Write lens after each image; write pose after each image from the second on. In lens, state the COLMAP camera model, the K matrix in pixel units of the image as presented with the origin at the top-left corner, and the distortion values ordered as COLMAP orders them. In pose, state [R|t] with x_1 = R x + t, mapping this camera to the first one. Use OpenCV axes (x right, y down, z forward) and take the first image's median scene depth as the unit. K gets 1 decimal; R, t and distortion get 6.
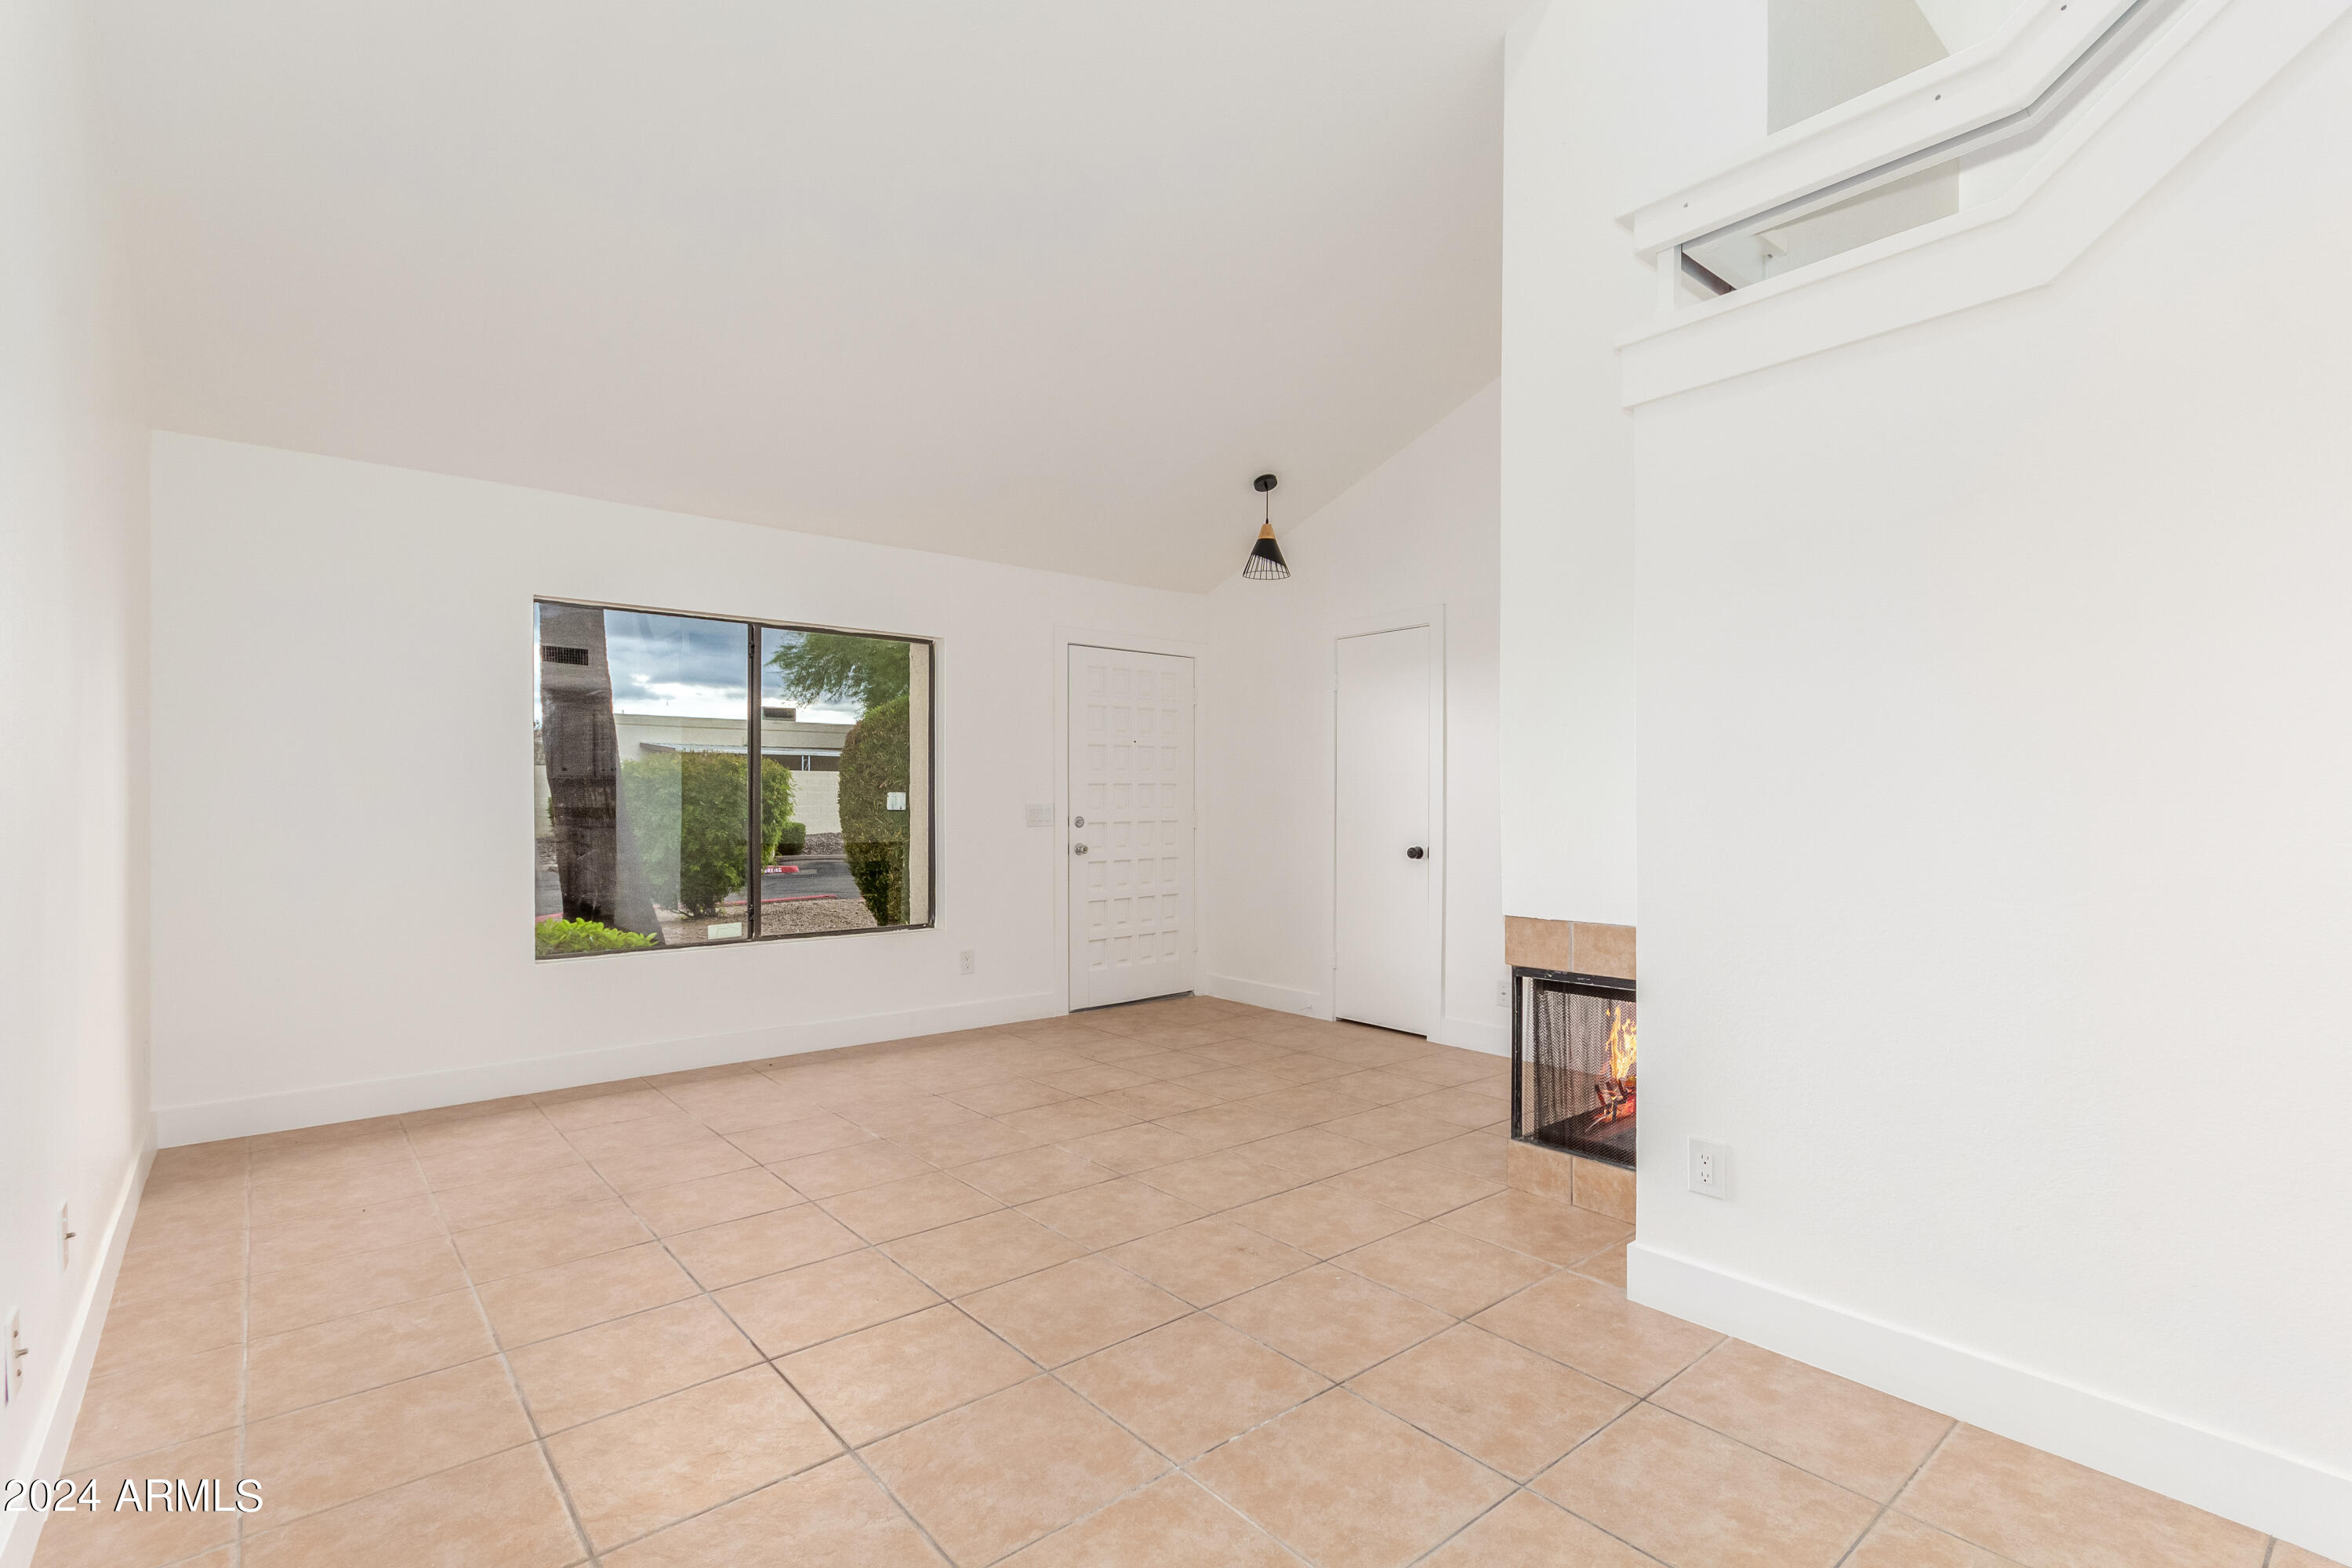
lens RADIAL K [[1093.2, 0, 1180.8], [0, 1093.2, 797.7], [0, 0, 1]] dist [-0.000784, 0.003668]
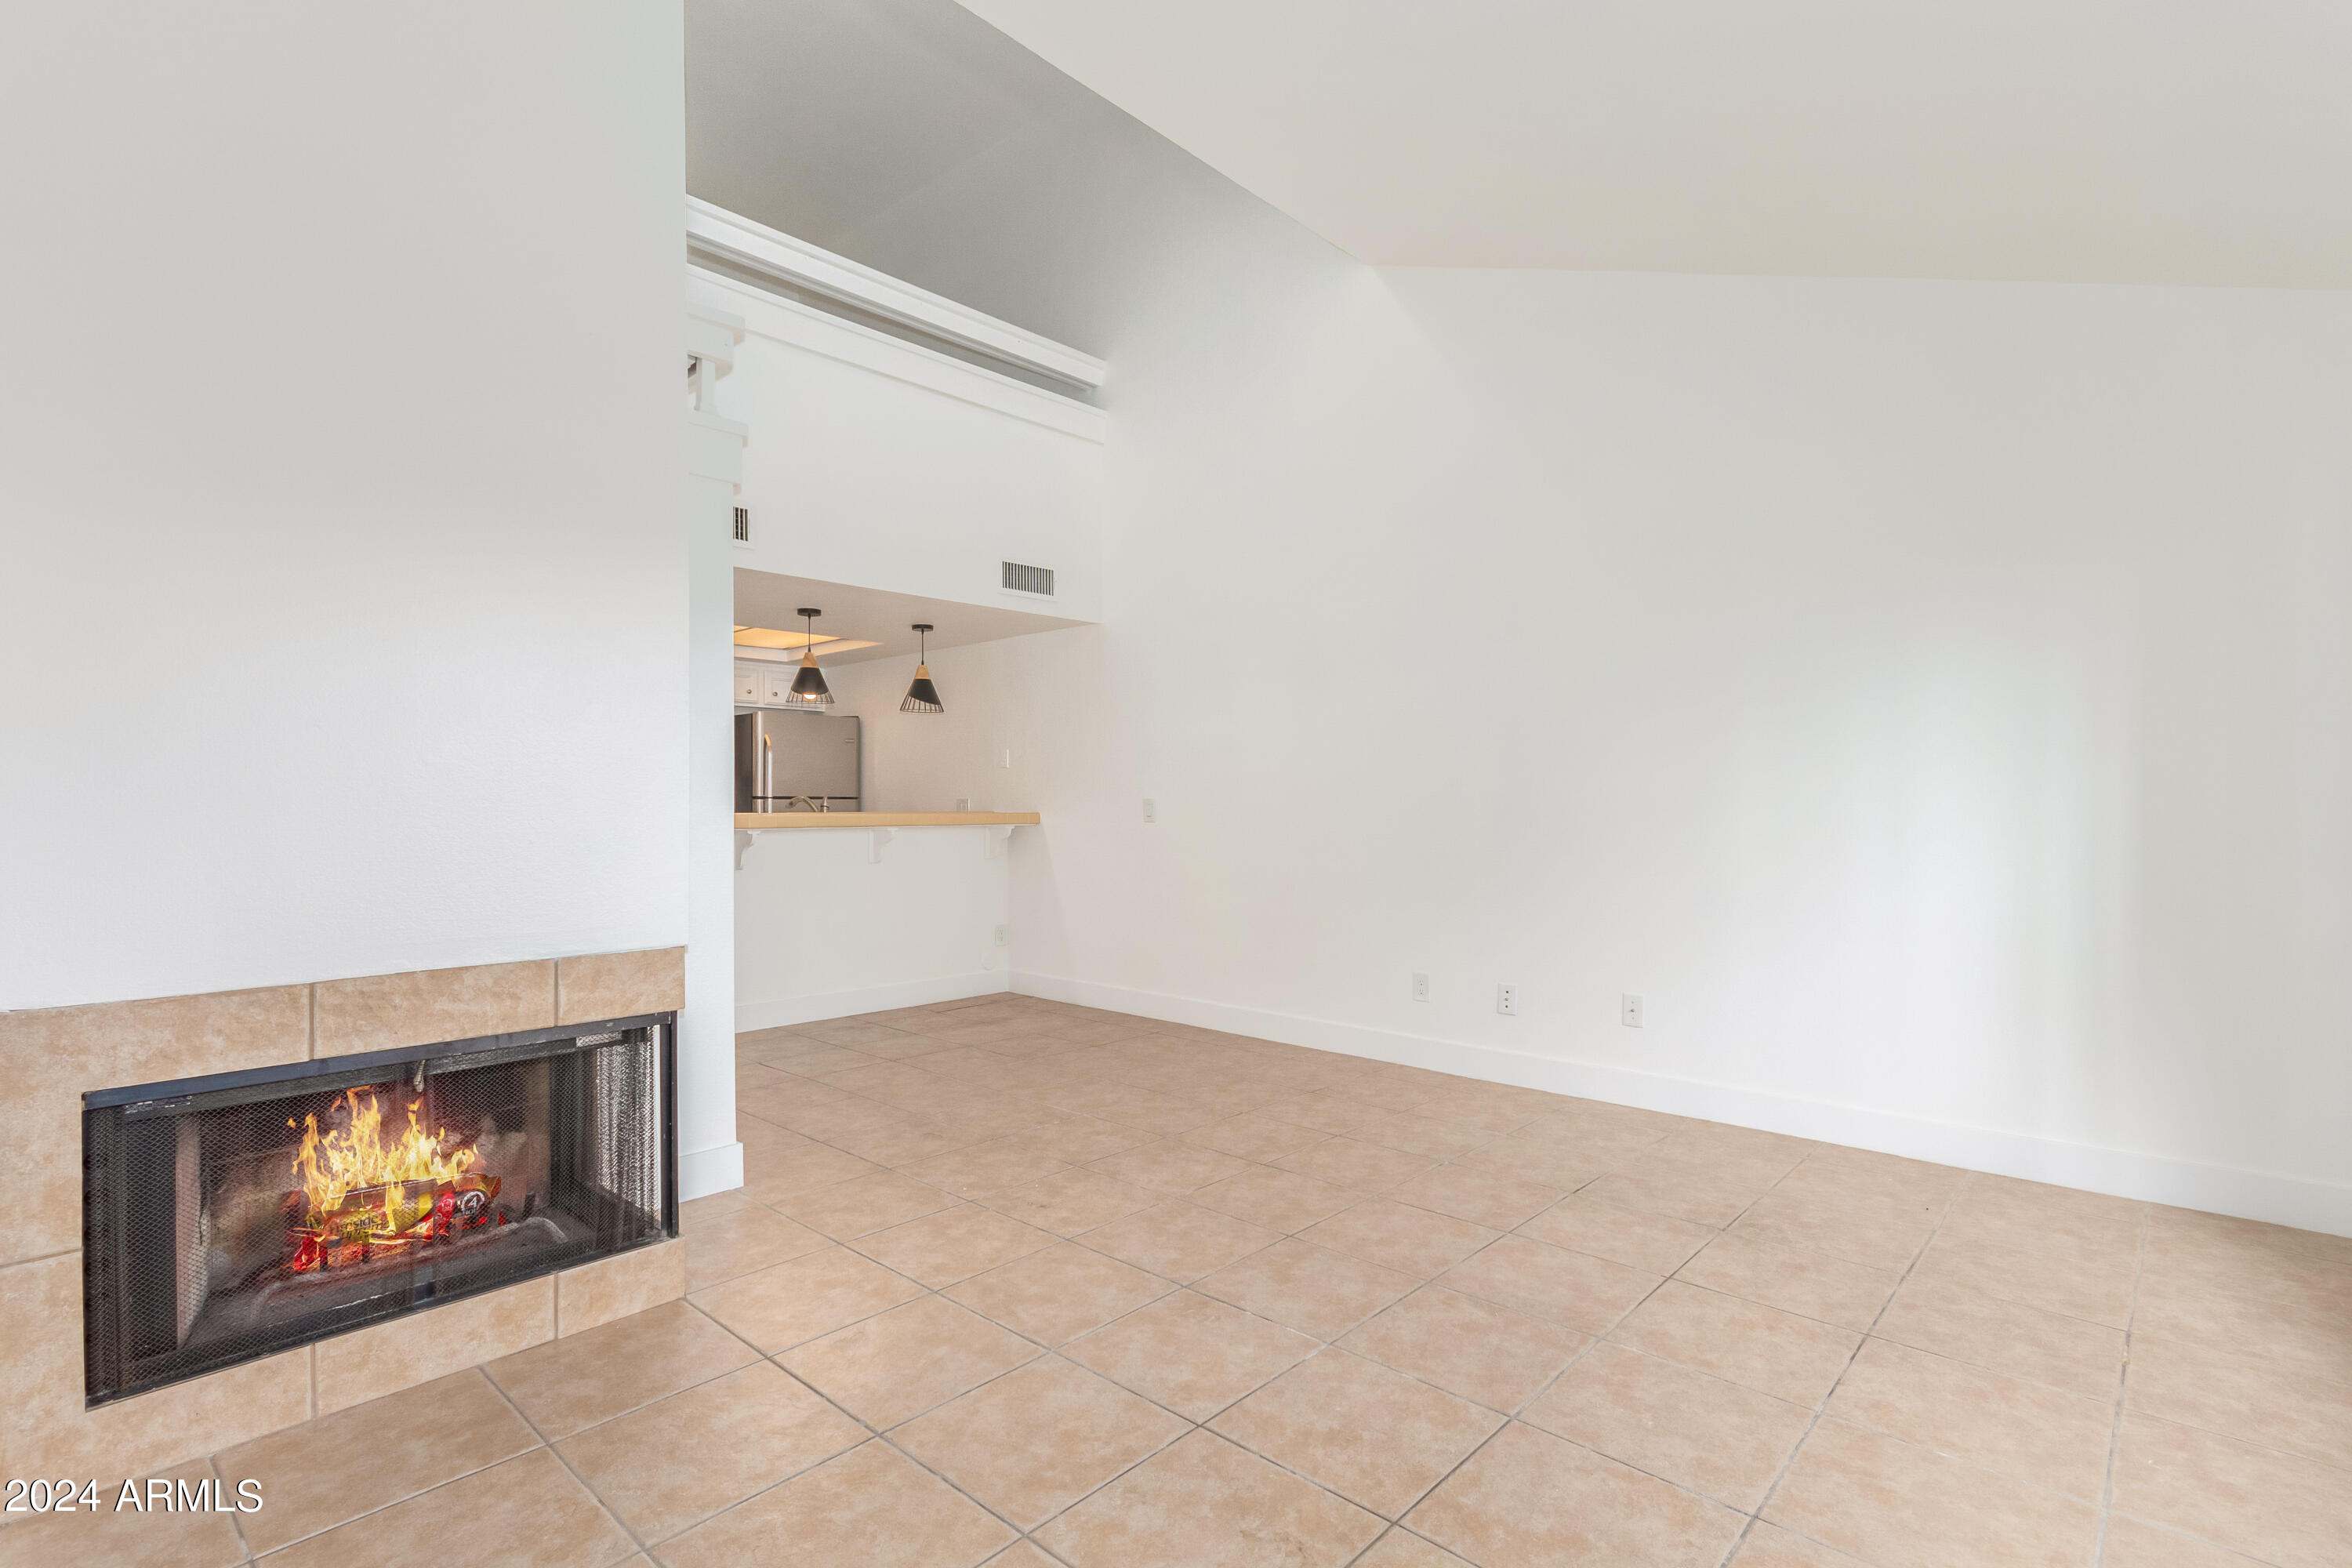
lens RADIAL K [[1125.6, 0, 1176.0], [0, 1125.6, 784.0], [0, 0, 1]] dist [-0.004165, -0.000405]
pose [[-0.991622, -0.001643, -0.129167, 0.046205], [0.000172, 0.999901, -0.014036, 0.004568], [0.129177, -0.013940, -0.991524, 1.437843]]
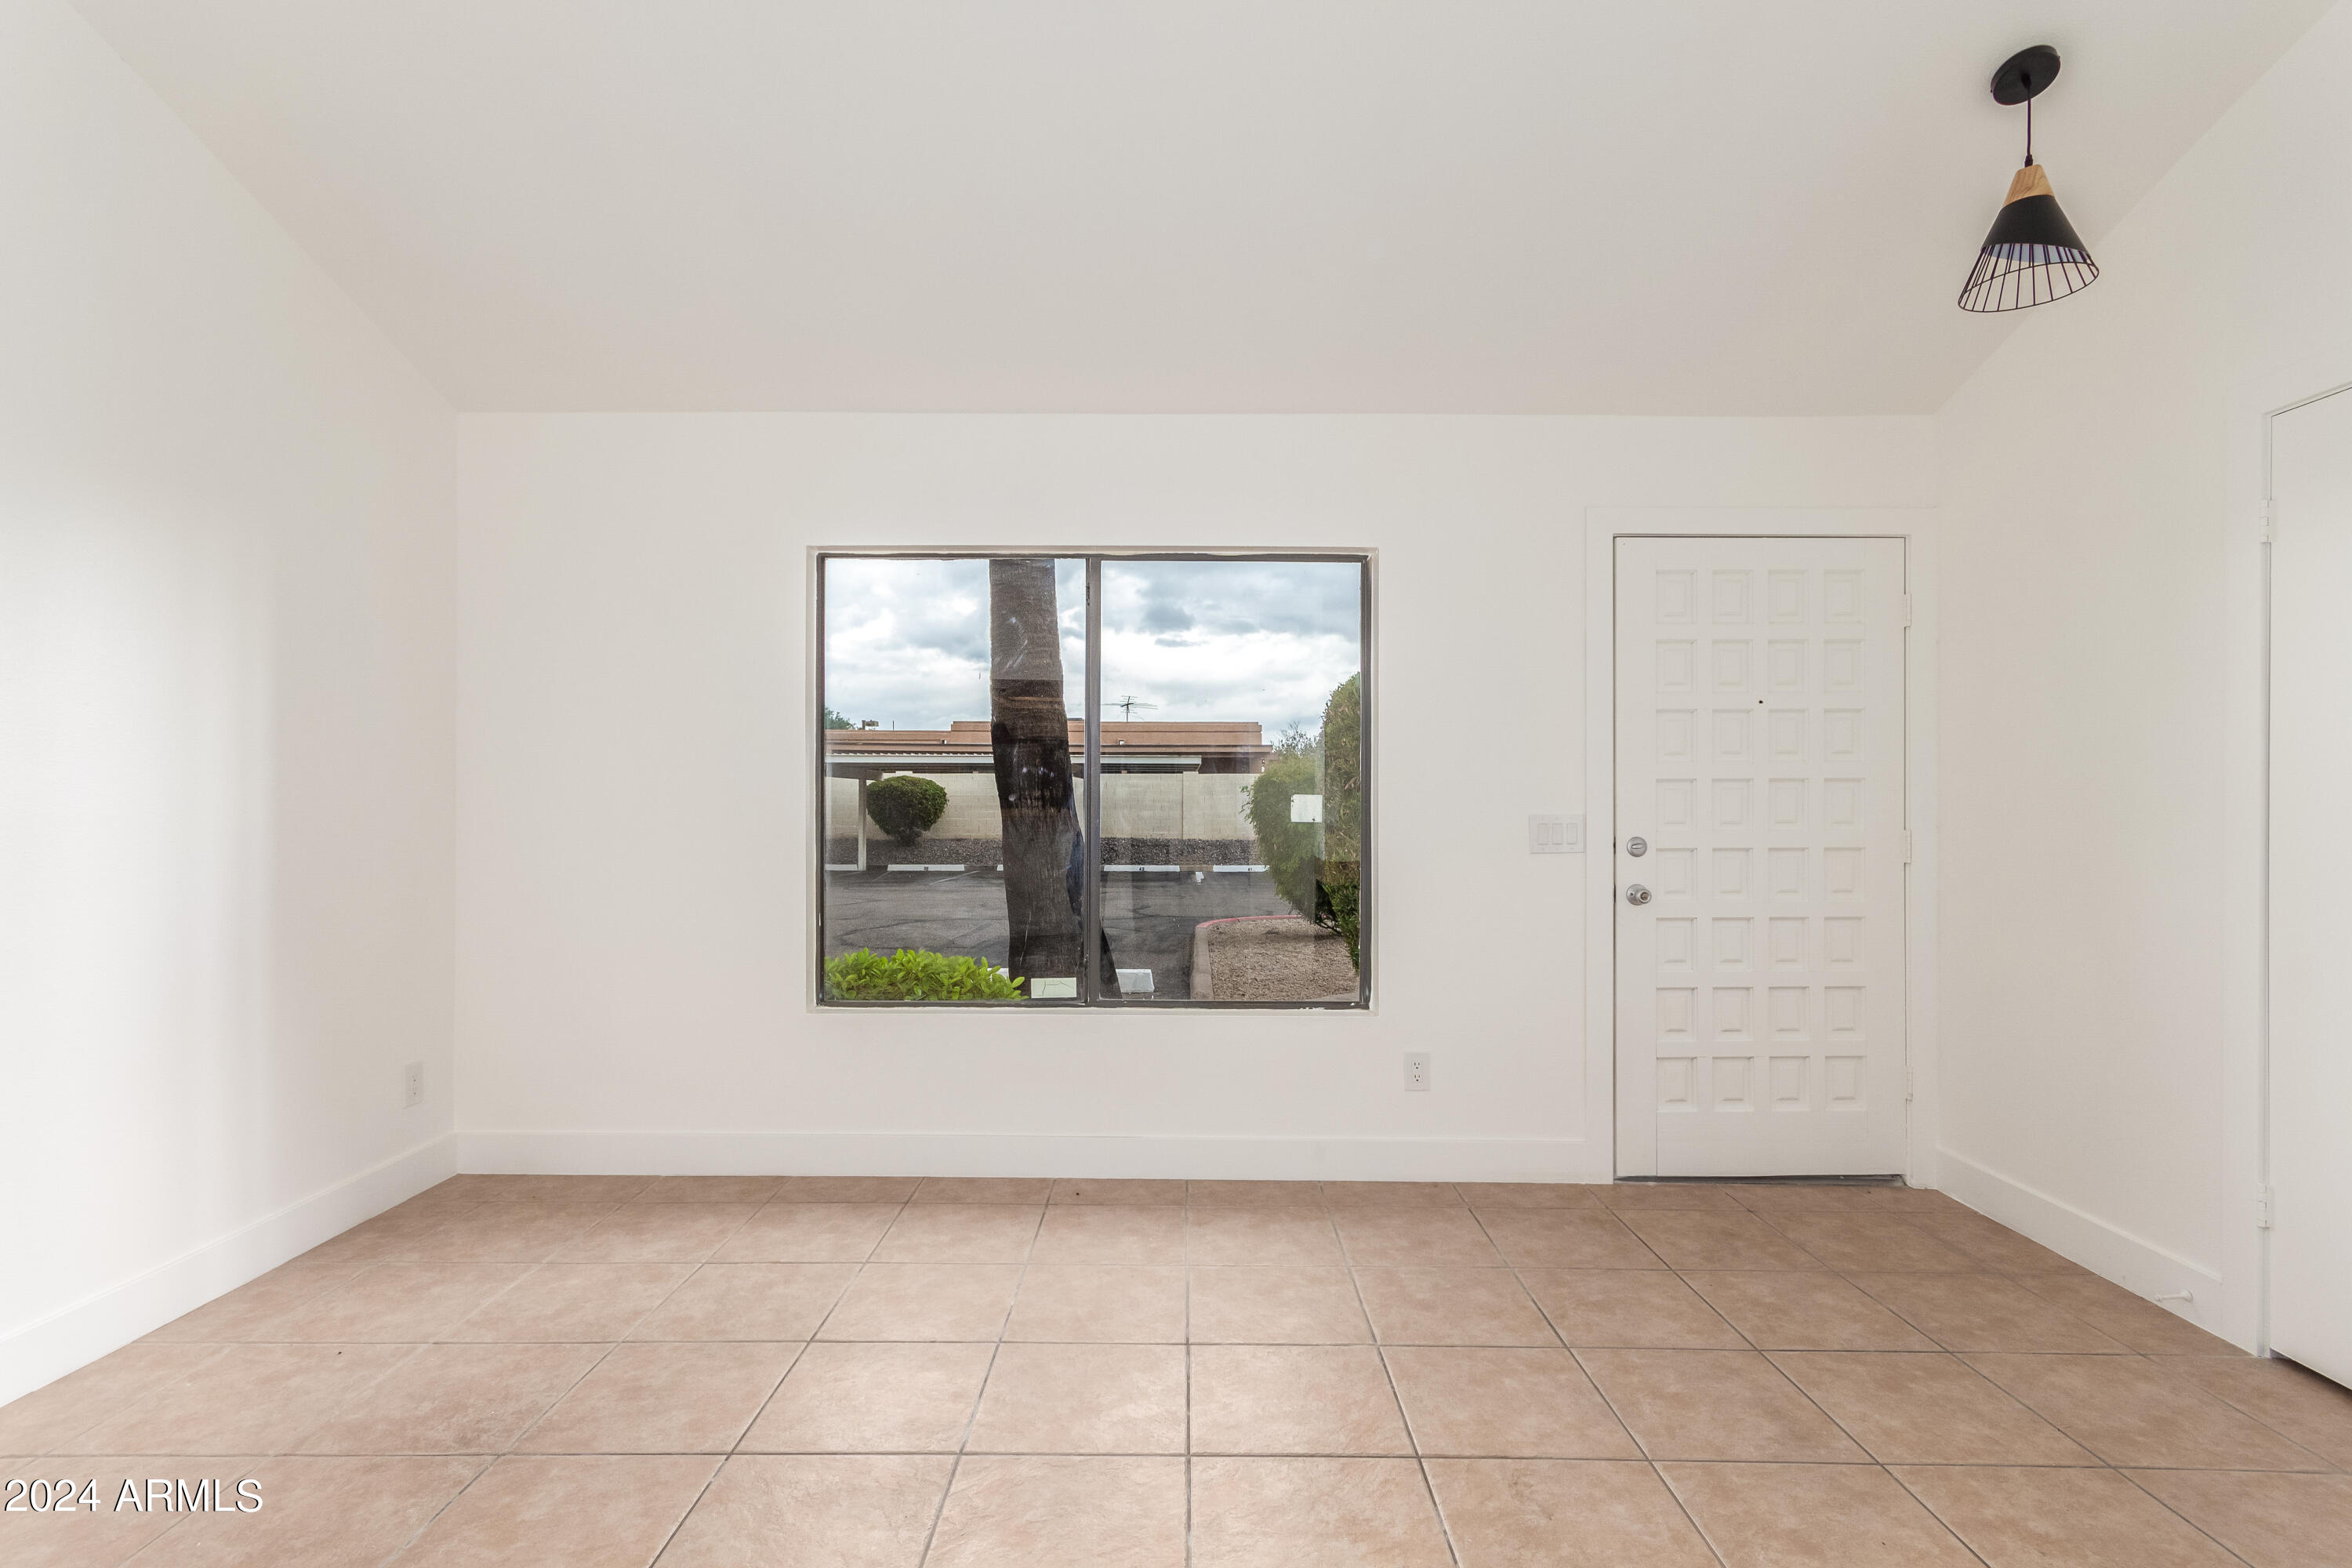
lens RADIAL K [[1093.2, 0, 1180.8], [0, 1093.2, 797.7], [0, 0, 1]] dist [-0.000784, 0.003668]
pose [[0.763103, -0.001248, -0.646276, 0.134047], [-0.001169, 0.999994, -0.003311, -0.001687], [0.646276, 0.003282, 0.763096, 0.595511]]
